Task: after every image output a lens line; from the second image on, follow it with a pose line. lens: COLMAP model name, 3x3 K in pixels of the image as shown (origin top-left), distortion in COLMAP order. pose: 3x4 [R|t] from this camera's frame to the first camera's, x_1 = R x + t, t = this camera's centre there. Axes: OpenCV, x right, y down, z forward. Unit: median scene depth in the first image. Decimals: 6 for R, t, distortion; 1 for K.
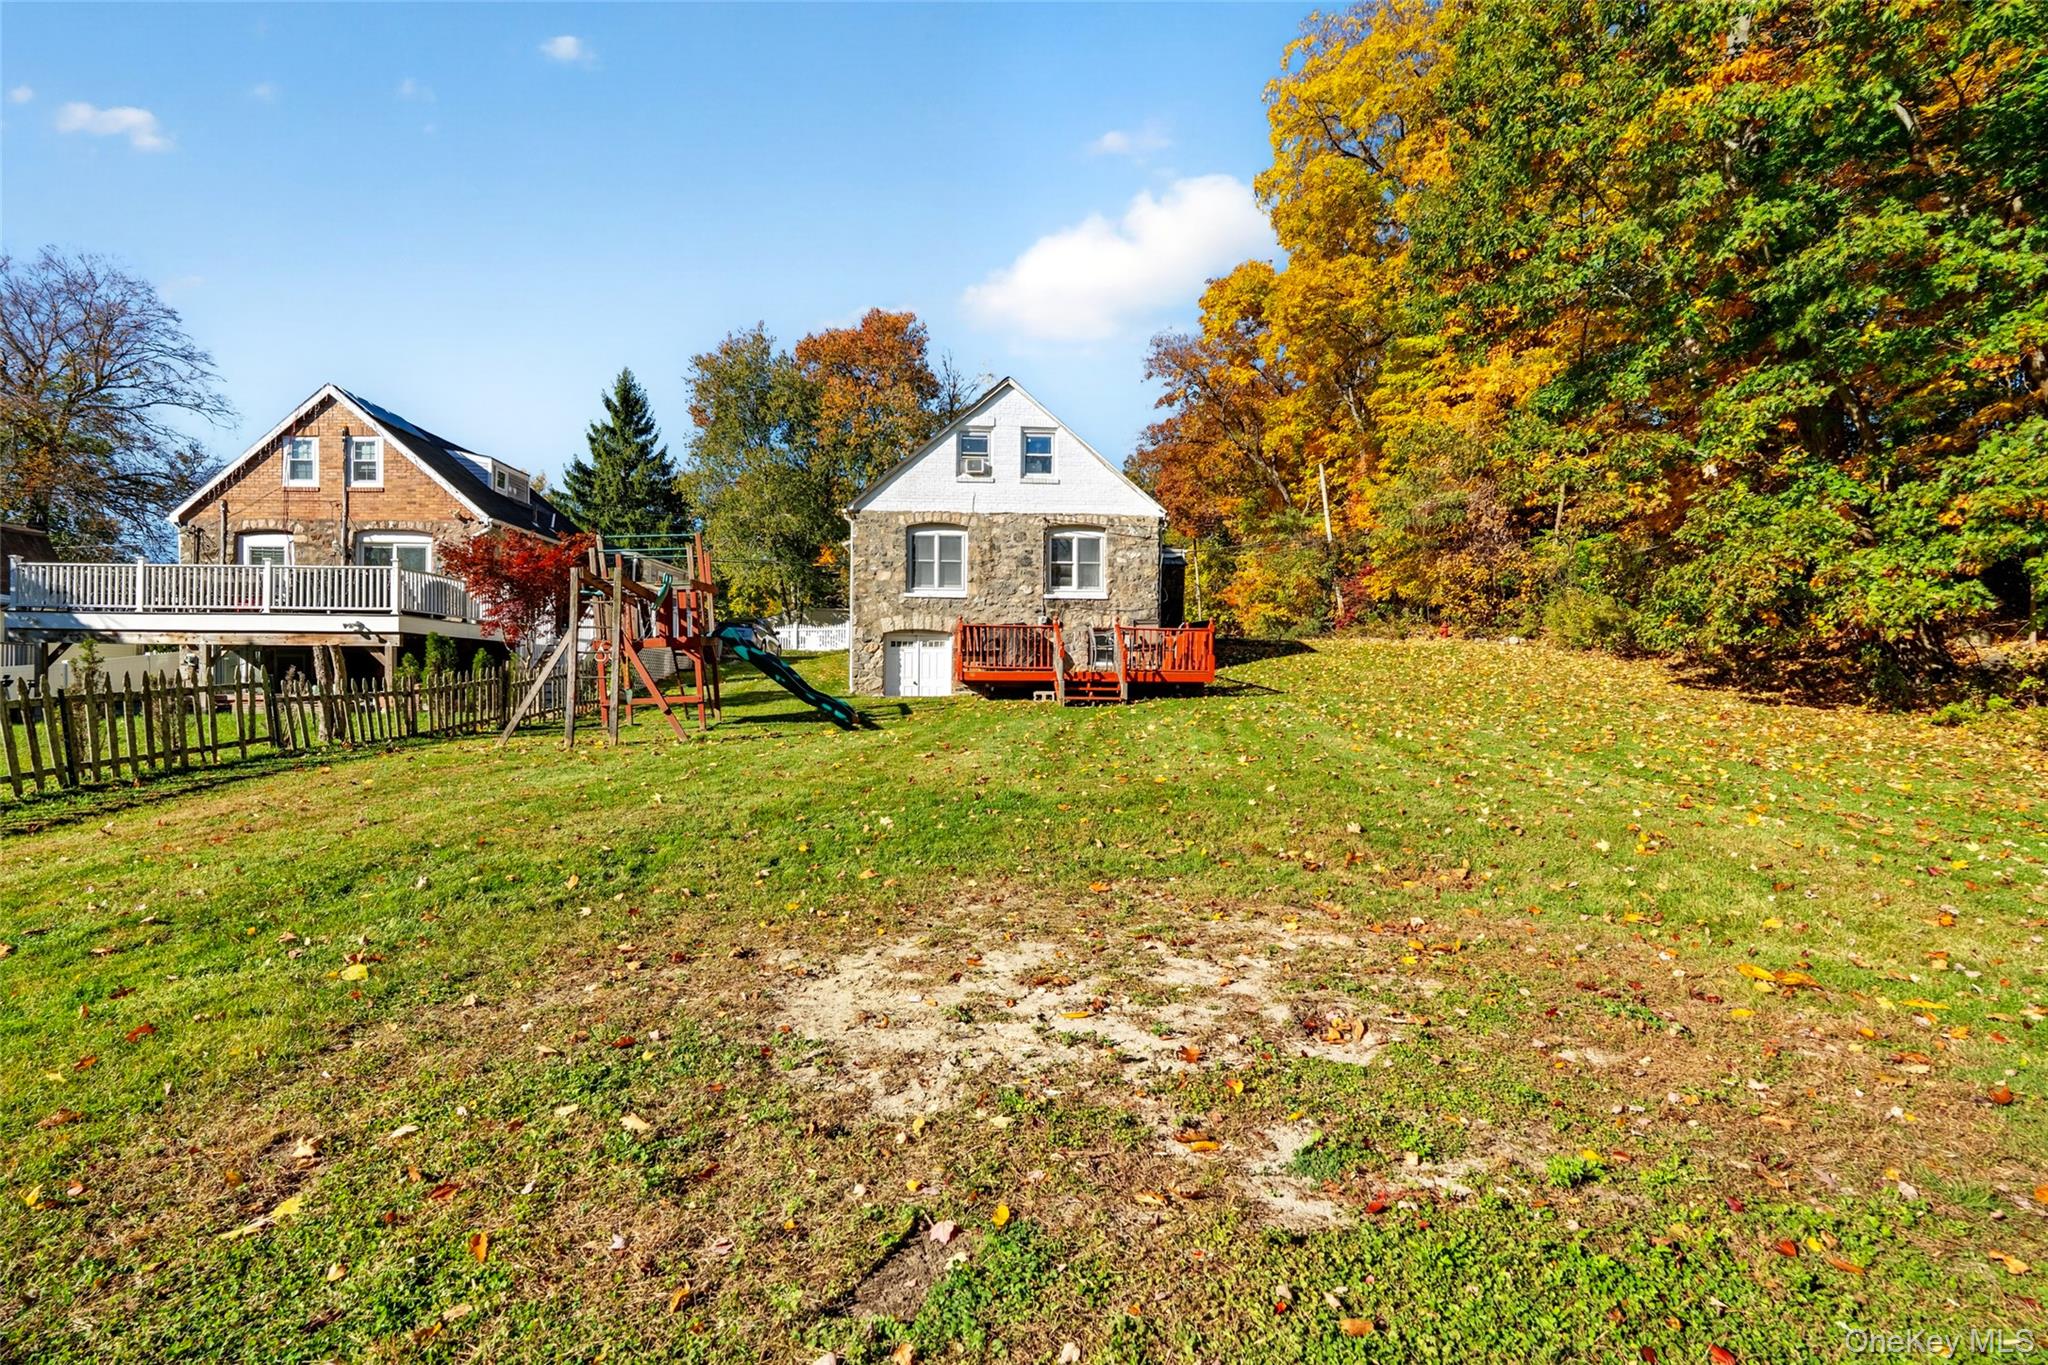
lens RADIAL K [[928.2, 0, 978.9], [0, 928.2, 679.1], [0, 0, 1]] dist [0.000830, 0.000012]
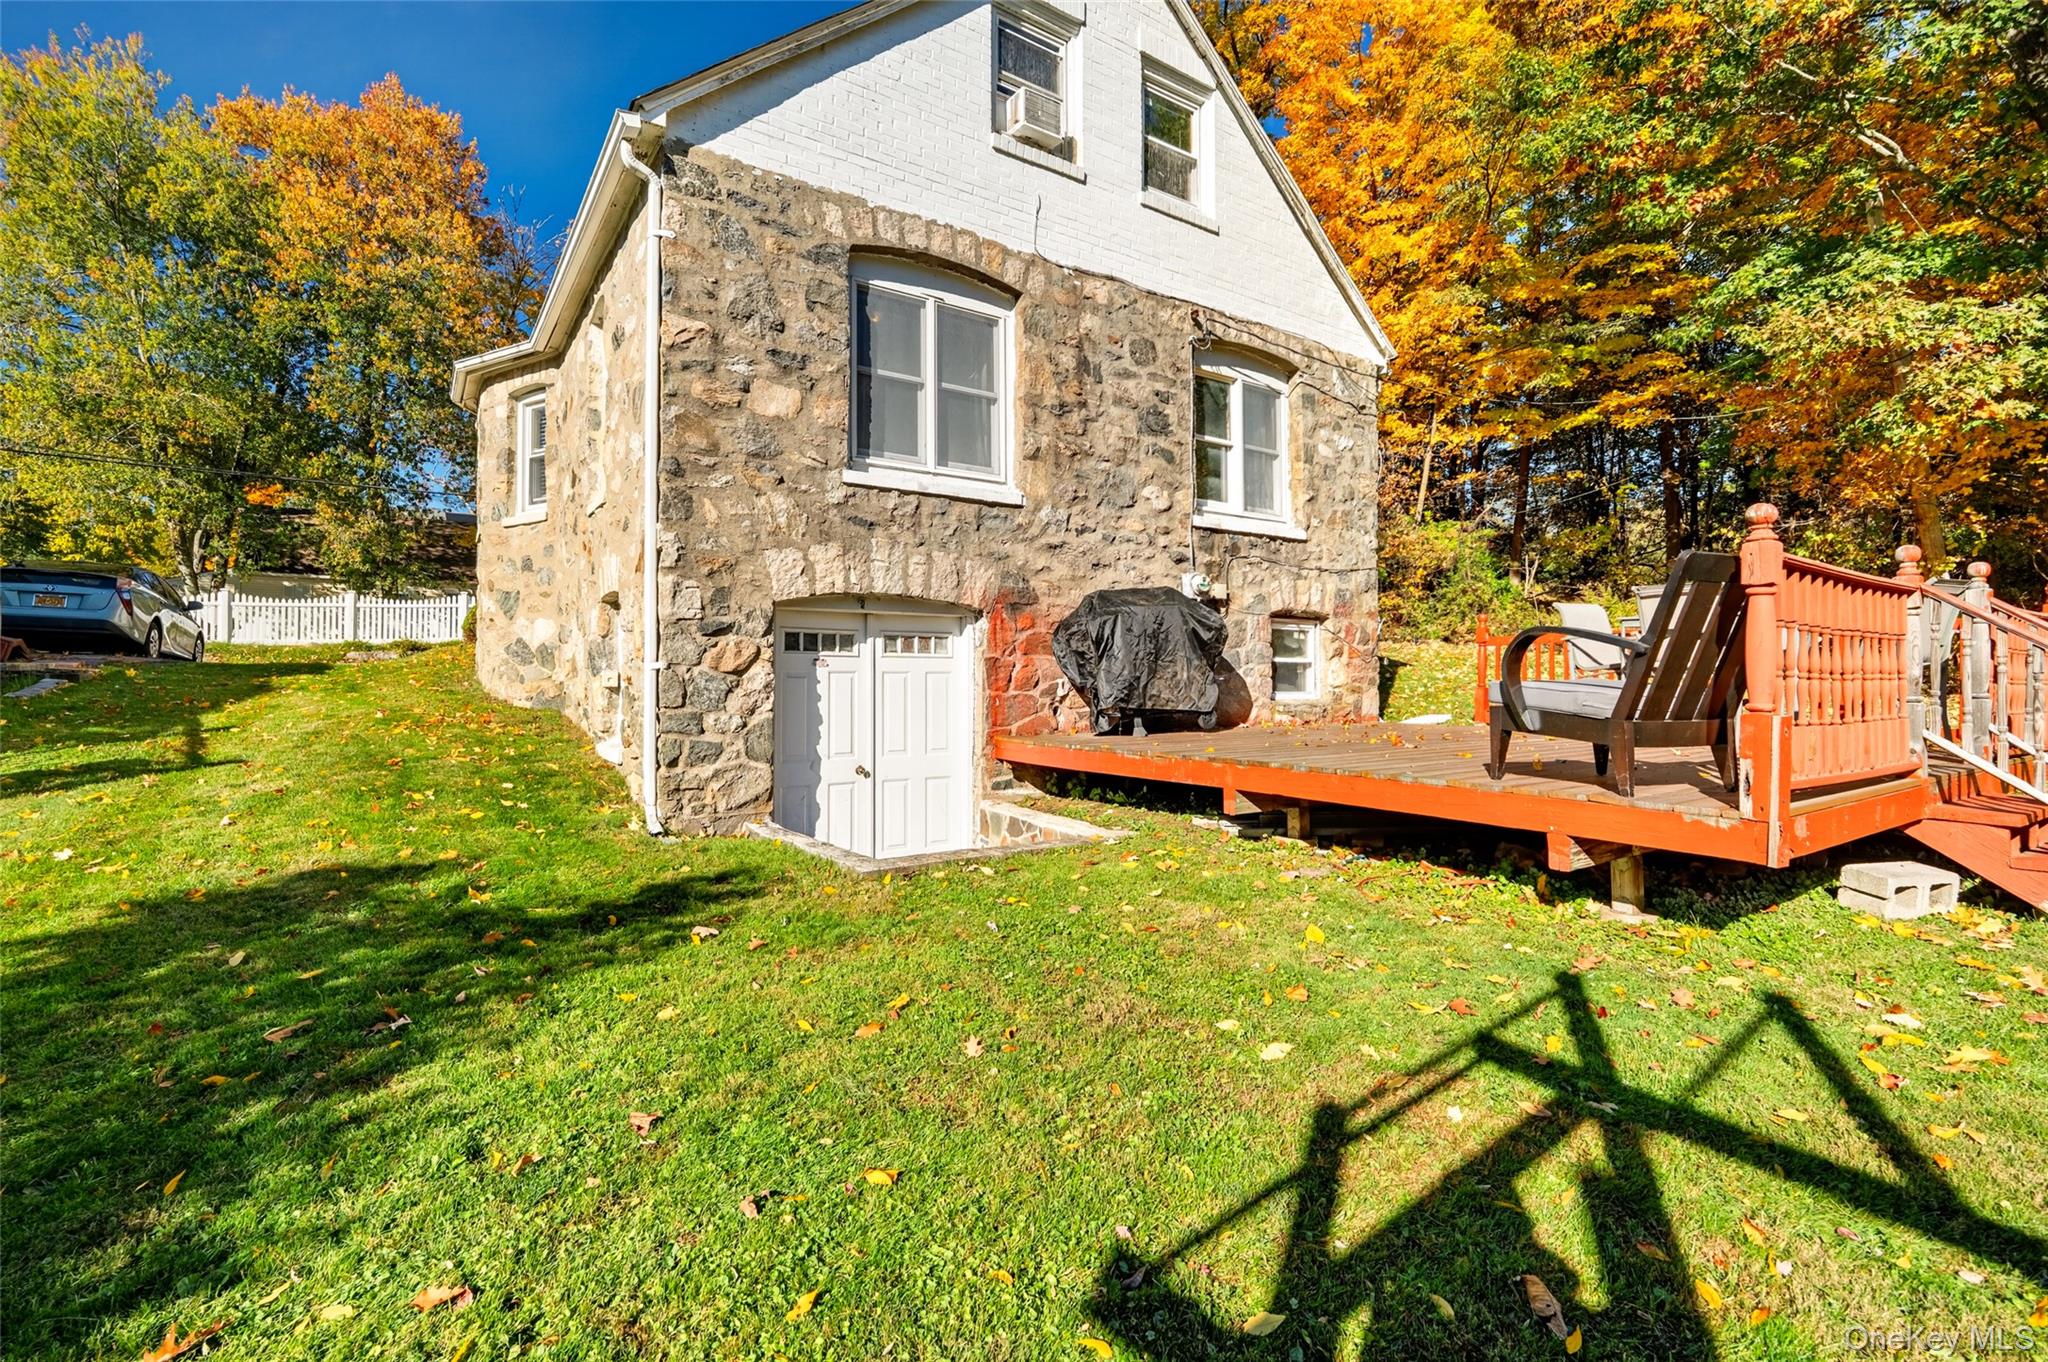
lens RADIAL K [[917.6, 0, 1026.1], [0, 917.6, 656.9], [0, 0, 1]] dist [-0.000321, 0.000335]
pose [[0.852654, 0.003271, 0.522466, -0.181638], [0.005653, 0.999864, -0.015486, -0.028422], [-0.522445, 0.016158, 0.852520, 0.718818]]
